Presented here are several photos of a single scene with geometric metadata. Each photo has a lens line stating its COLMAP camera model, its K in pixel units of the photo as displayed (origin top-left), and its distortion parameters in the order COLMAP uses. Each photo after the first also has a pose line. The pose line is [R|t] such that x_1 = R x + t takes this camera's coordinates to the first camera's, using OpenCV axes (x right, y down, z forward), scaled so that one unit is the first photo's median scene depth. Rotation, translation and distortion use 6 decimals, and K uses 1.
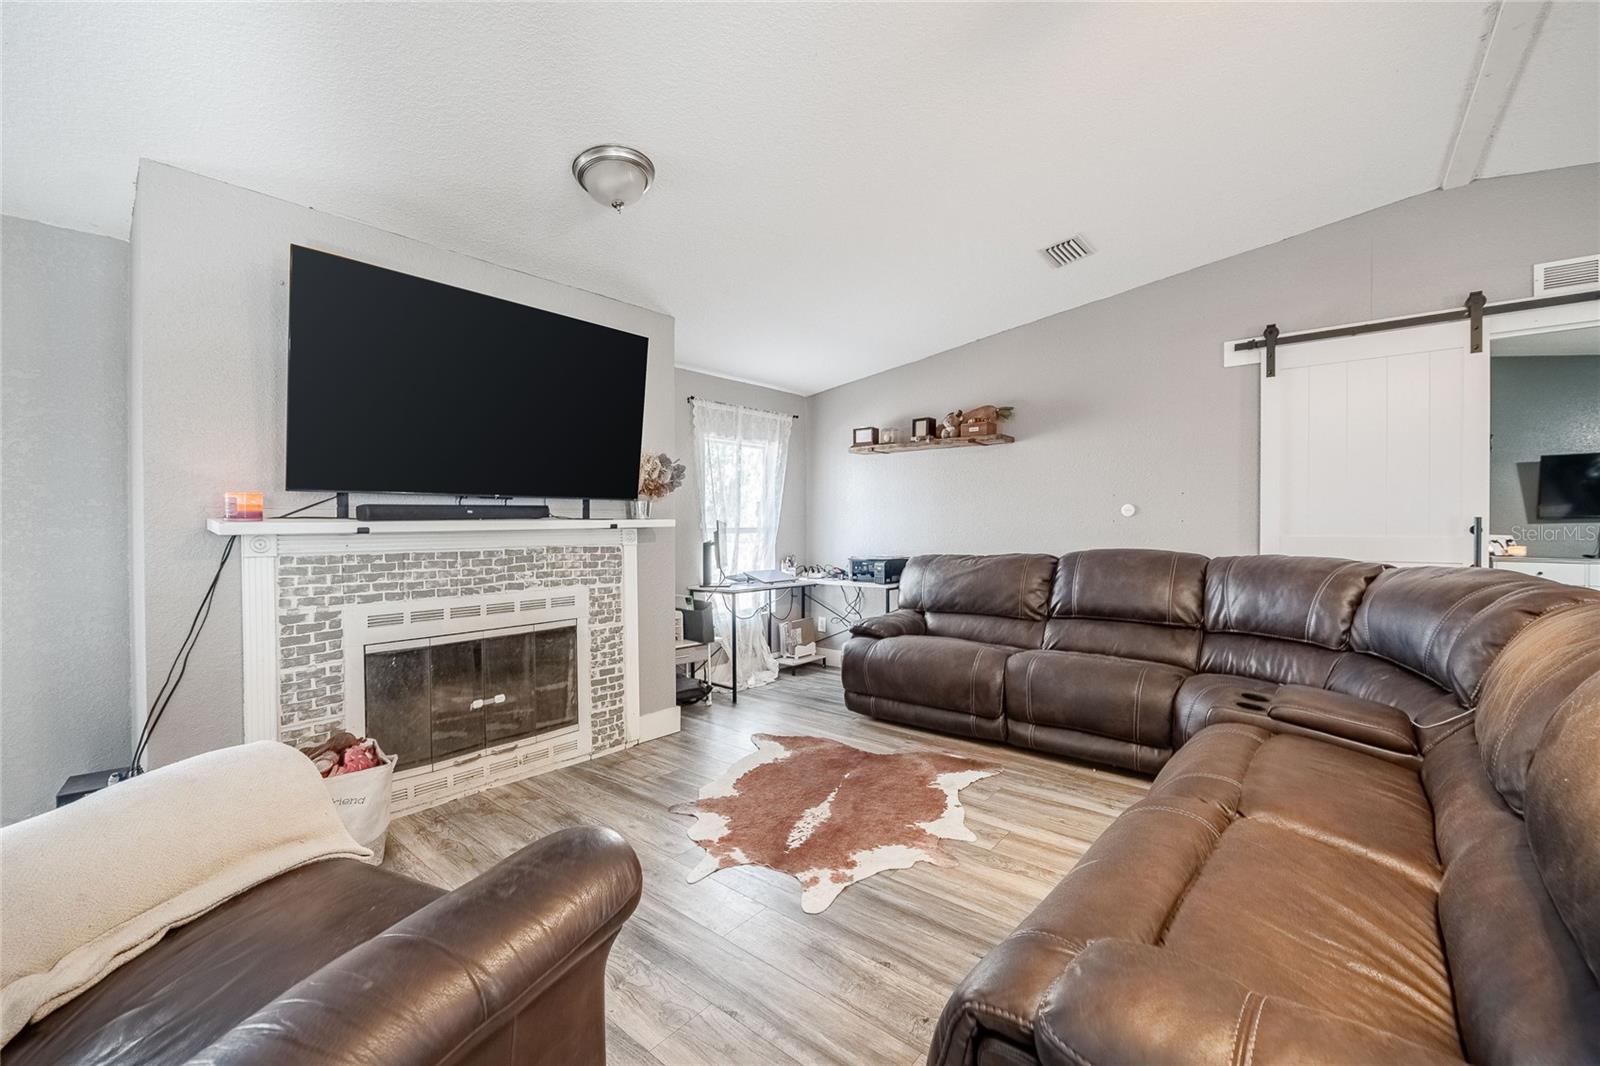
lens RADIAL K [[647.4, 0, 811.6], [0, 647.4, 530.4], [0, 0, 1]] dist [-0.015393, -0.000720]
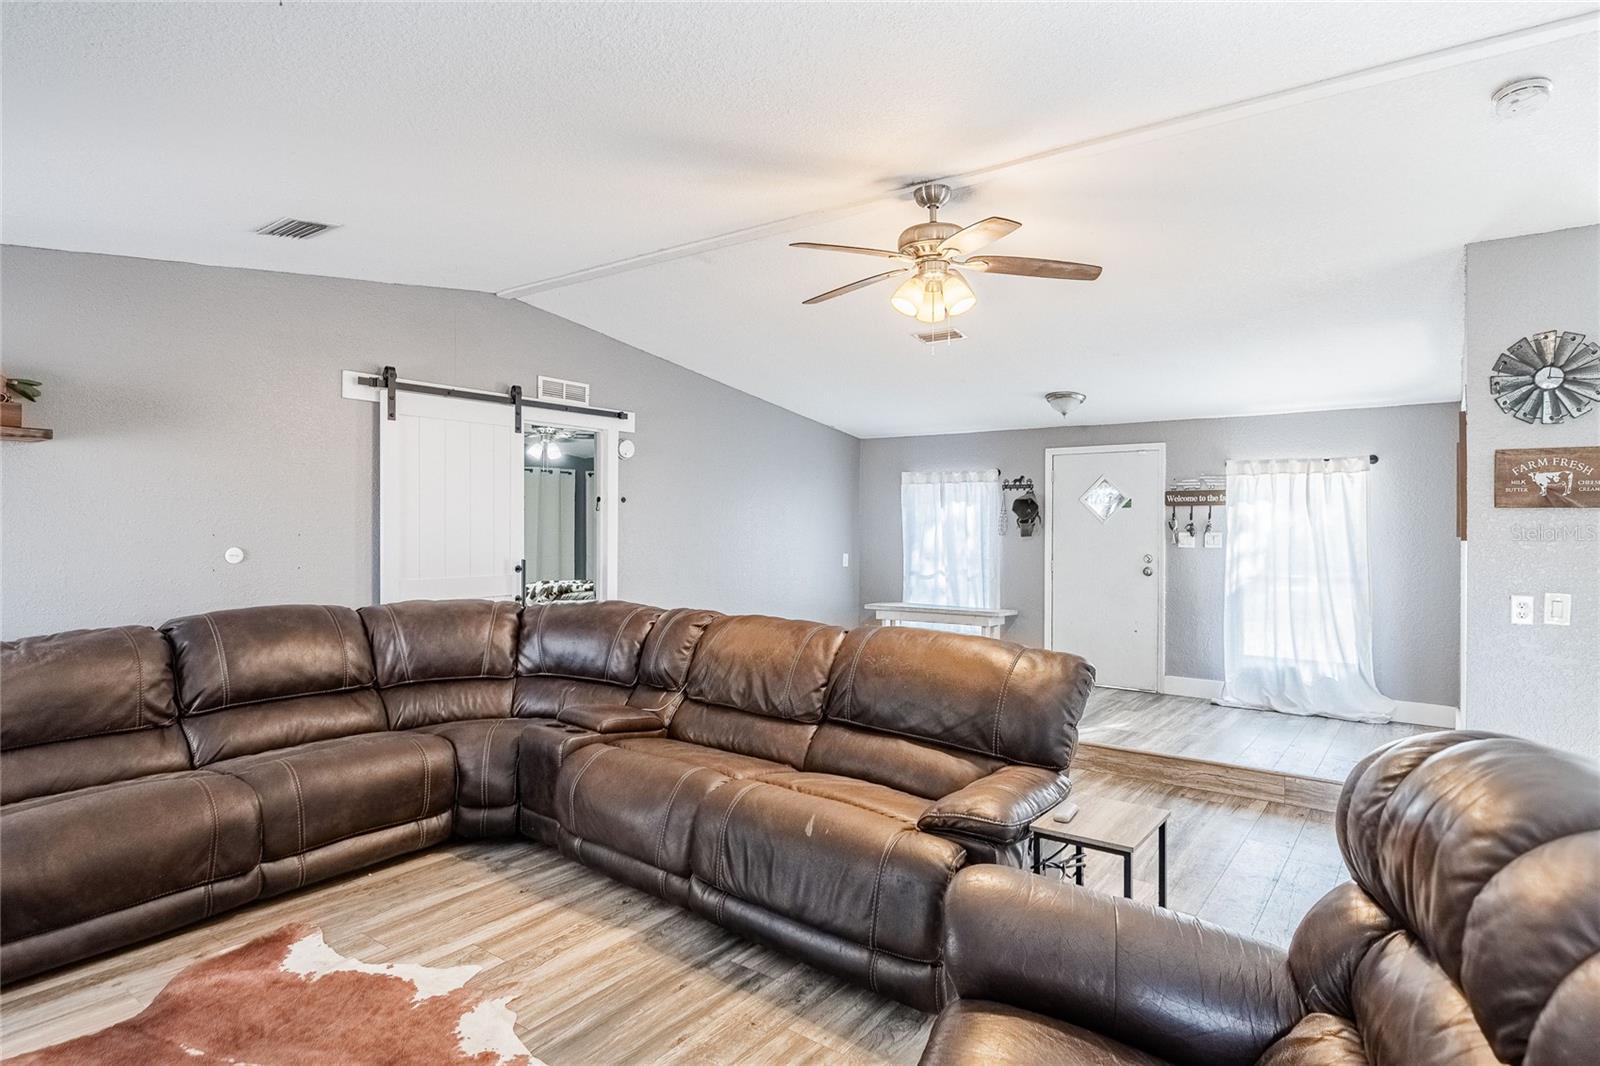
lens RADIAL K [[869.7, 0, 789.2], [0, 869.7, 526.5], [0, 0, 1]] dist [-0.005750, -0.000588]
pose [[-0.038889, 0.001165, 0.999243, -0.650266], [0.003948, 0.999992, -0.001012, -0.072229], [-0.999236, 0.003905, -0.038894, 0.448340]]
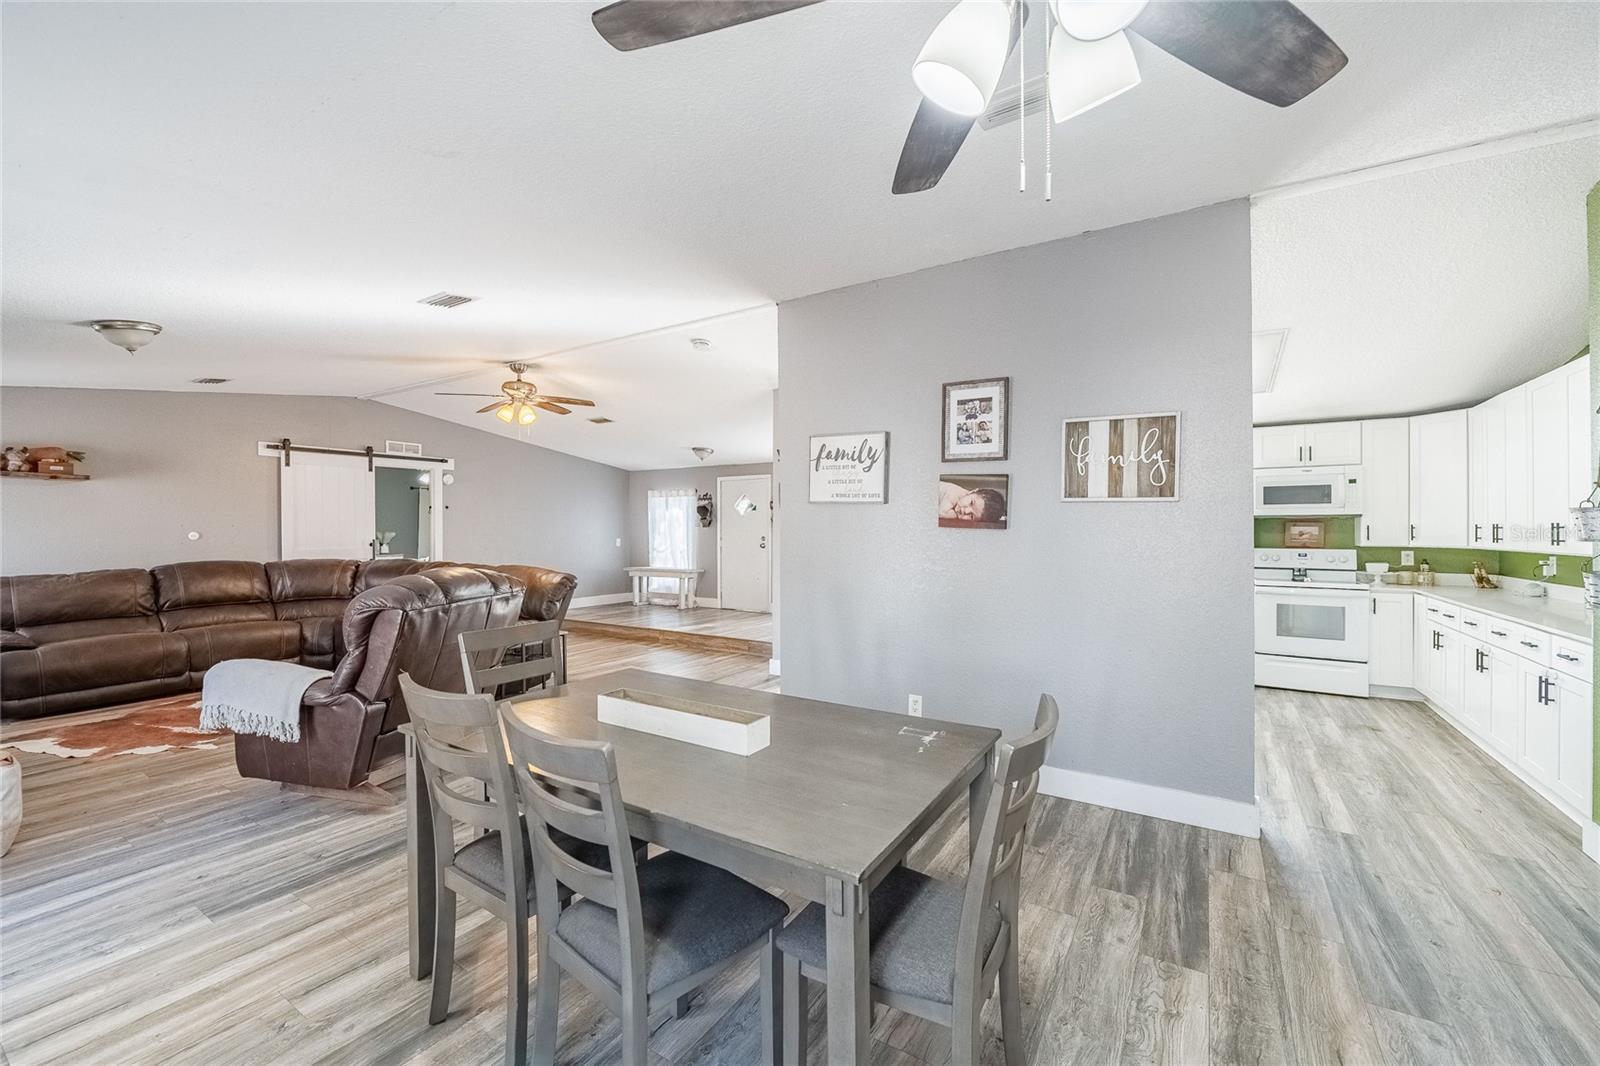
lens RADIAL K [[647.4, 0, 796.2], [0, 647.4, 530.6], [0, 0, 1]] dist [-0.015393, -0.000720]
pose [[-0.120074, -0.003546, 0.992759, -1.372108], [0.010805, 0.999930, 0.004878, -0.041960], [-0.992706, 0.011312, -0.120027, -0.271156]]
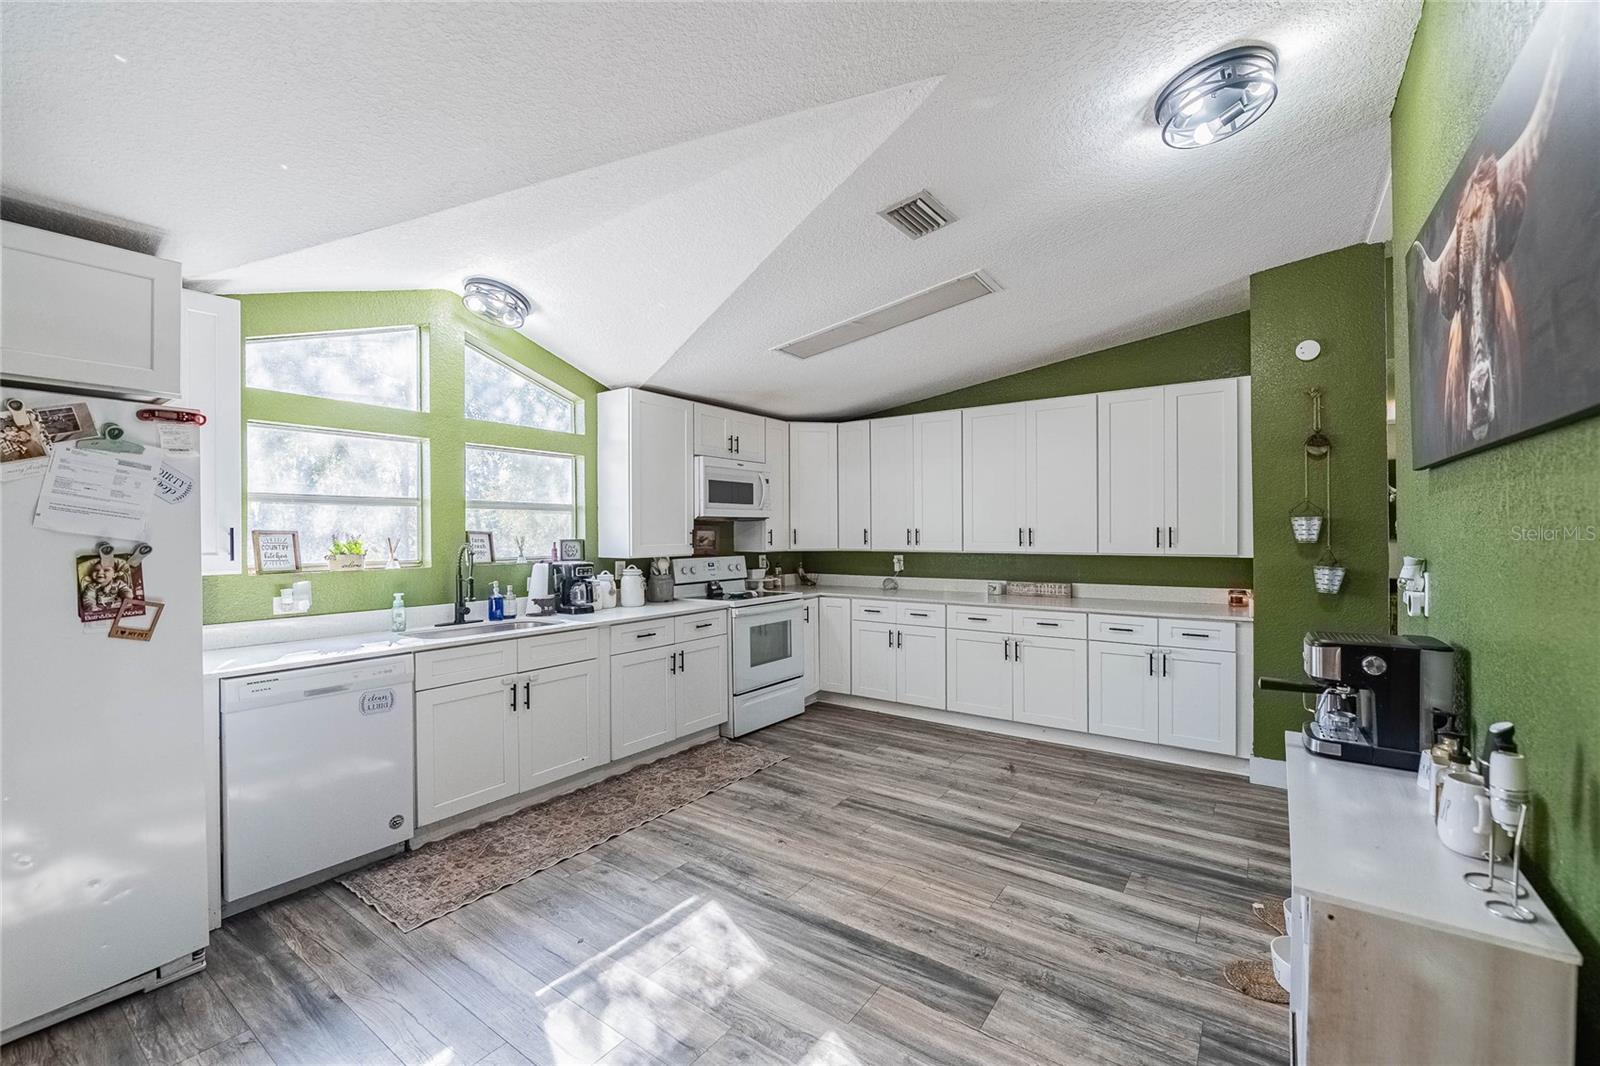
lens RADIAL K [[647.4, 0, 803.0], [0, 647.4, 525.8], [0, 0, 1]] dist [-0.015393, -0.000720]
pose [[-0.998657, 0.001970, -0.051765, 0.042544], [0.001789, 0.999992, 0.003550, -0.045964], [0.051771, 0.003452, -0.998653, -0.346833]]
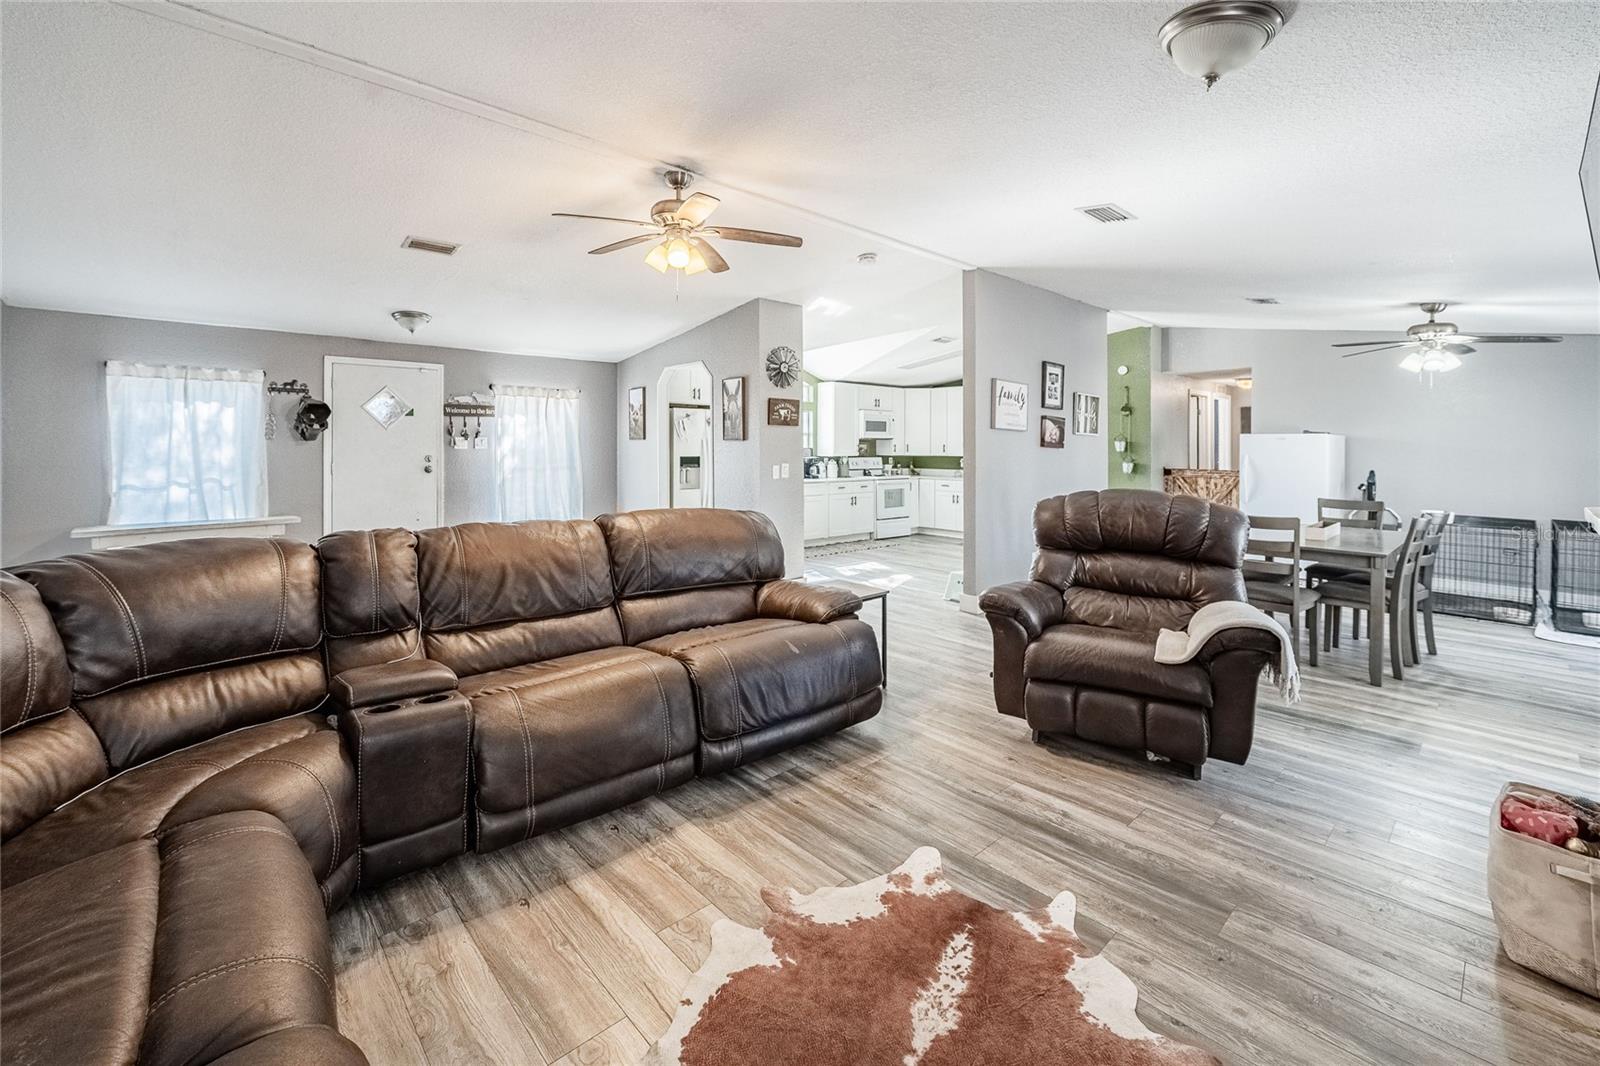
lens RADIAL K [[647.4, 0, 796.6], [0, 647.4, 467.2], [0, 0, 1]] dist [-0.015393, -0.000720]
pose [[-0.988630, -0.012470, 0.149852, 0.039448], [-0.005674, 0.998939, 0.045693, -0.060939], [-0.150263, 0.044323, -0.987652, 1.207308]]
